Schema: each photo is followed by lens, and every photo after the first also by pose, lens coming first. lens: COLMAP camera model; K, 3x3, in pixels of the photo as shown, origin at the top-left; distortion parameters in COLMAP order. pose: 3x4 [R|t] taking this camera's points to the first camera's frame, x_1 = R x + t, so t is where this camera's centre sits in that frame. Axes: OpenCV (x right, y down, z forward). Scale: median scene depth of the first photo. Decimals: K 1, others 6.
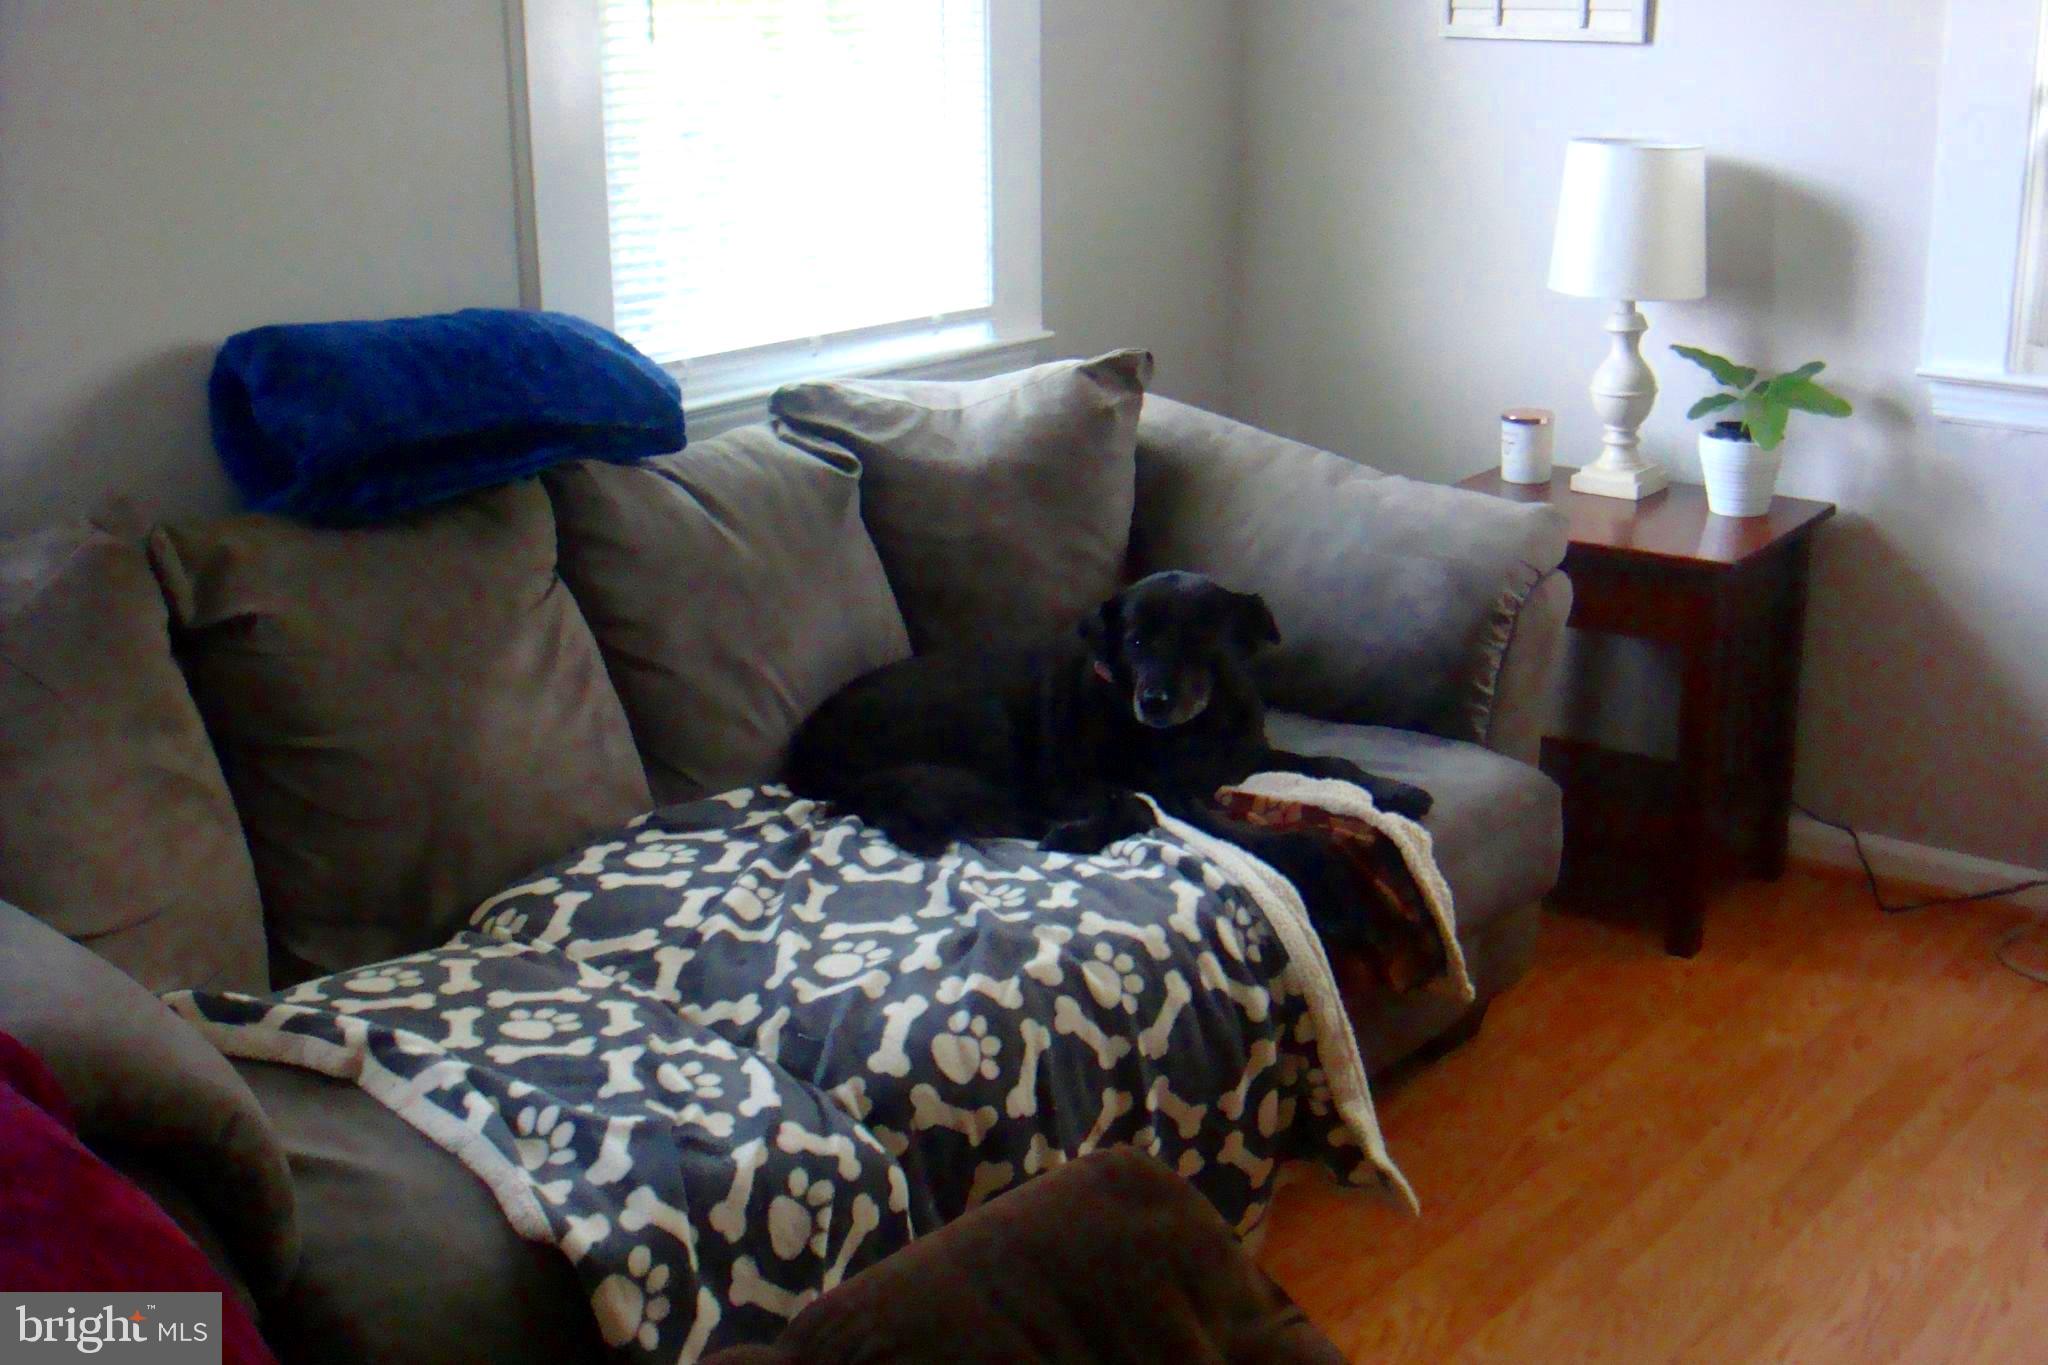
lens RADIAL K [[2413.0, 0, 1031.0], [0, 2413.0, 681.9], [0, 0, 1]] dist [-0.129620, 0.000000]
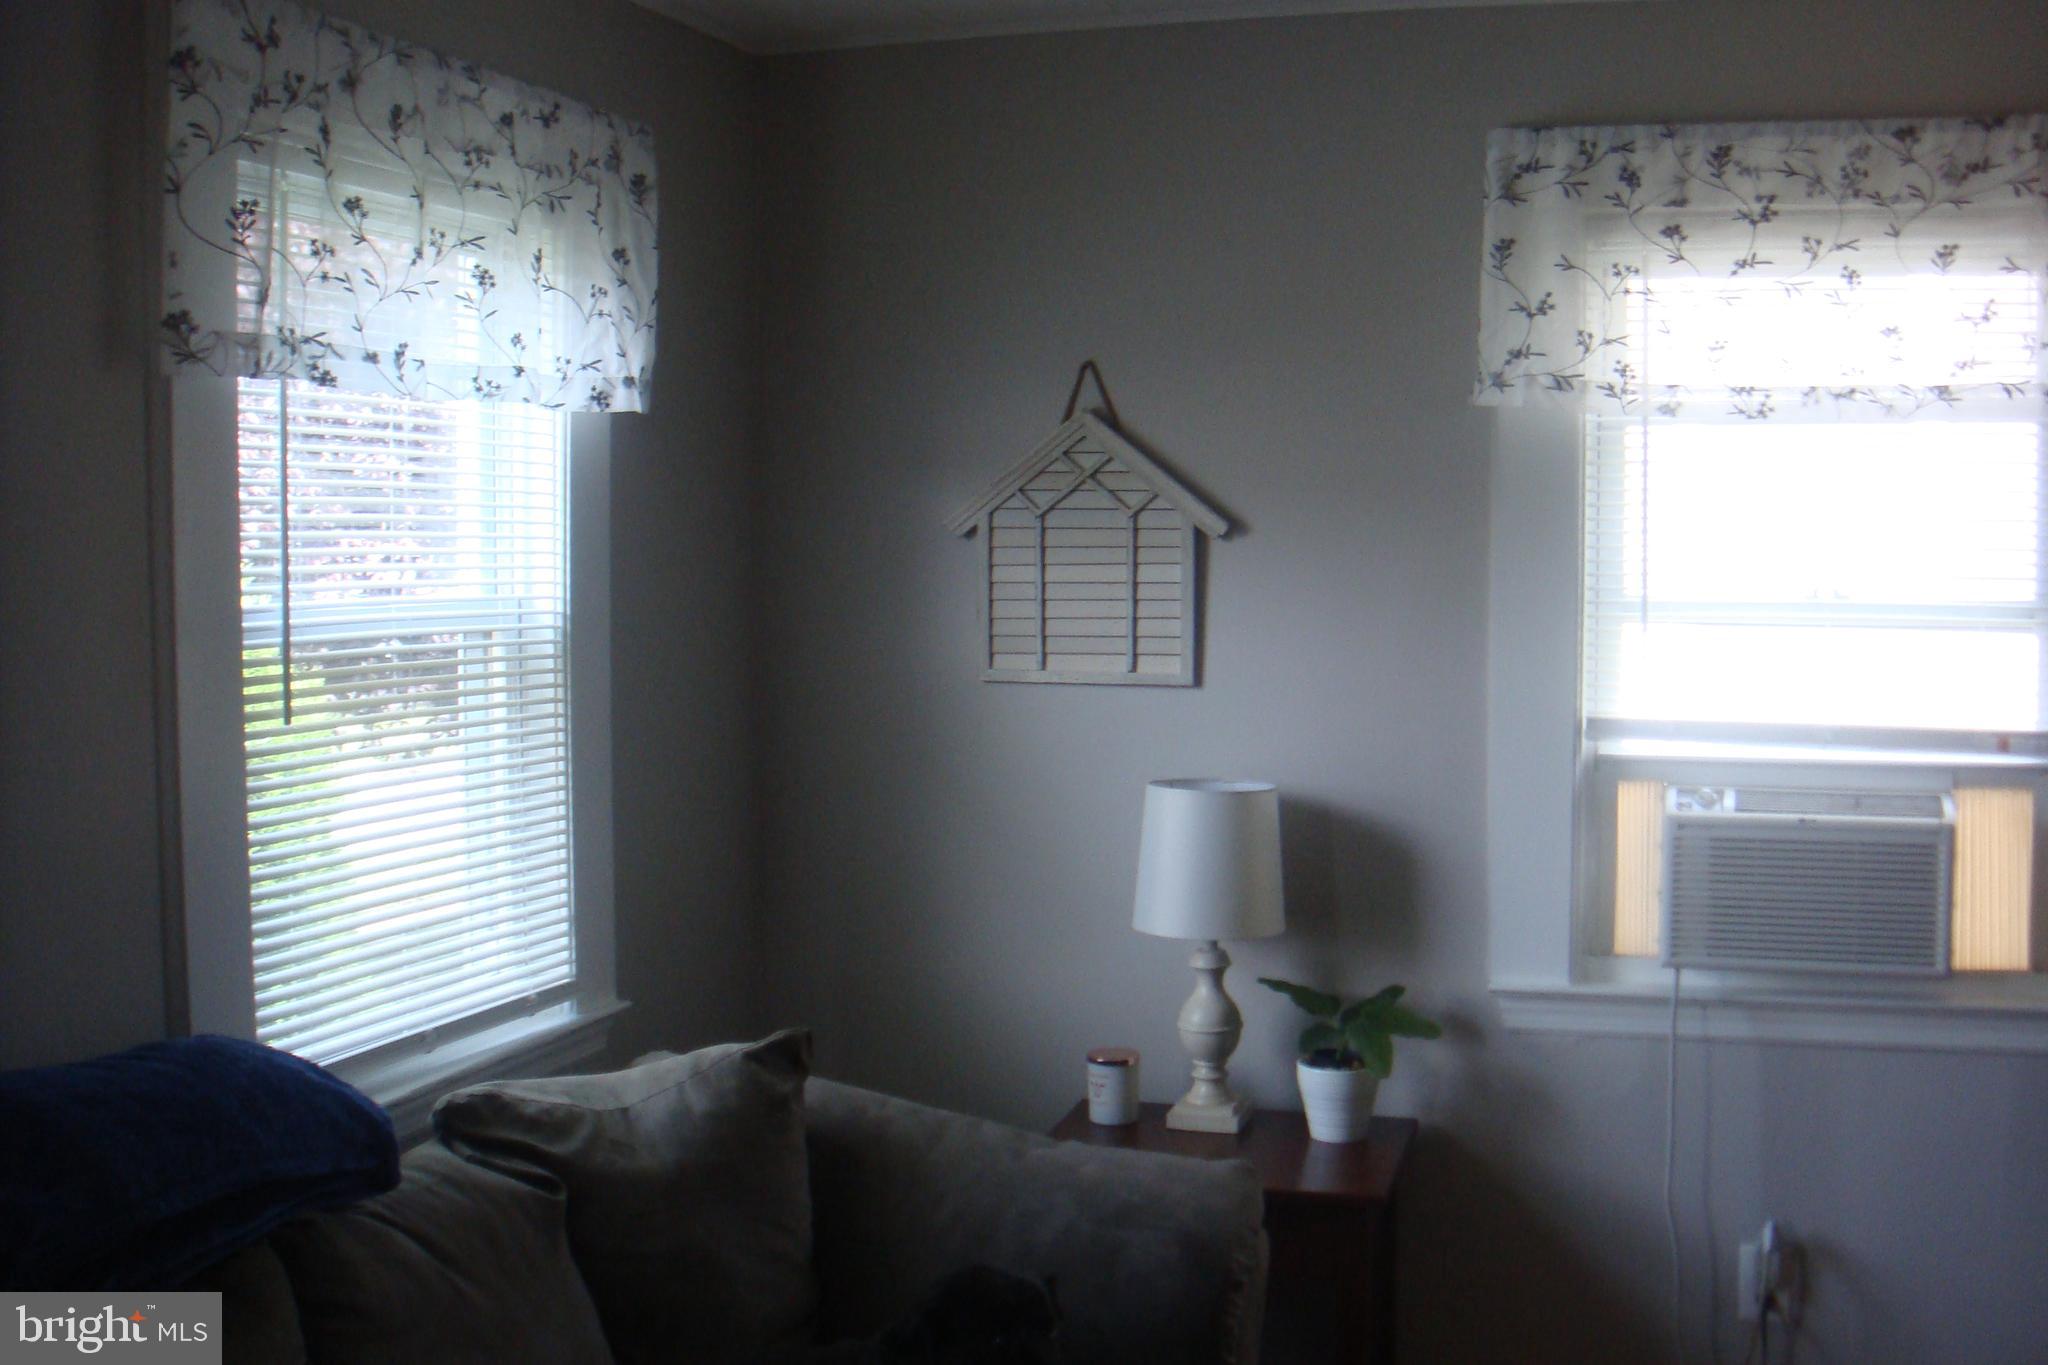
lens RADIAL K [[2413.0, 0, 1015.1], [0, 2413.0, 665.6], [0, 0, 1]] dist [-0.129620, 0.000000]
pose [[0.926713, -0.011413, 0.375597, -0.221204], [0.098824, 0.971756, -0.214299, -0.063190], [-0.362543, 0.235711, 0.901667, 0.079603]]
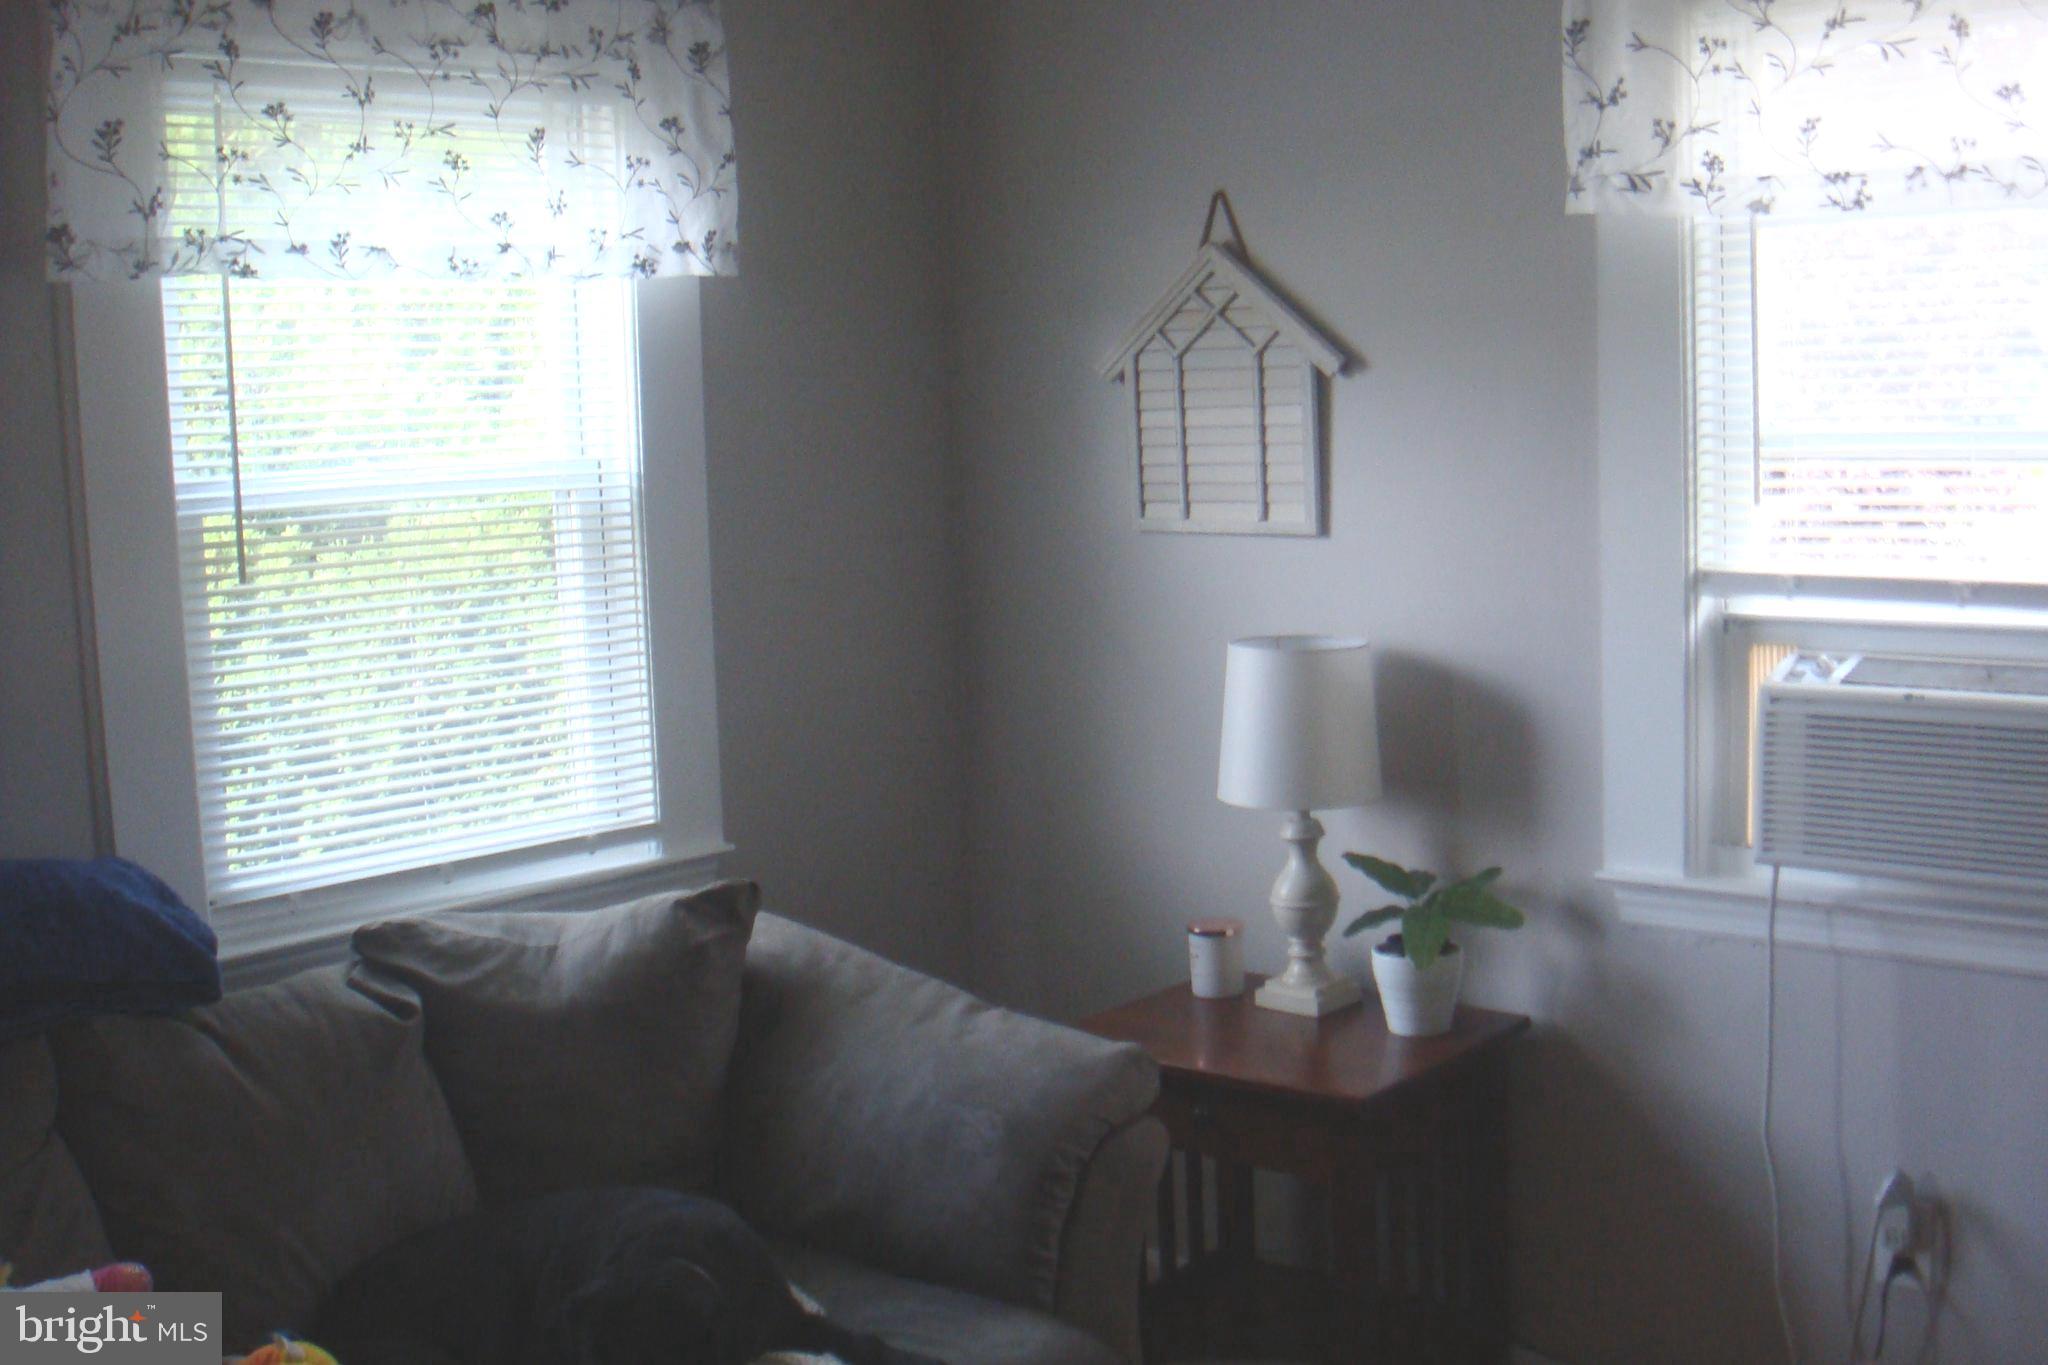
lens RADIAL K [[2413.0, 0, 1034.7], [0, 2413.0, 661.8], [0, 0, 1]] dist [-0.129620, 0.000000]
pose [[0.997649, -0.021864, -0.064946, 0.216480], [0.010167, 0.984473, -0.175243, -0.051624], [0.067769, 0.174171, 0.982381, 0.043478]]
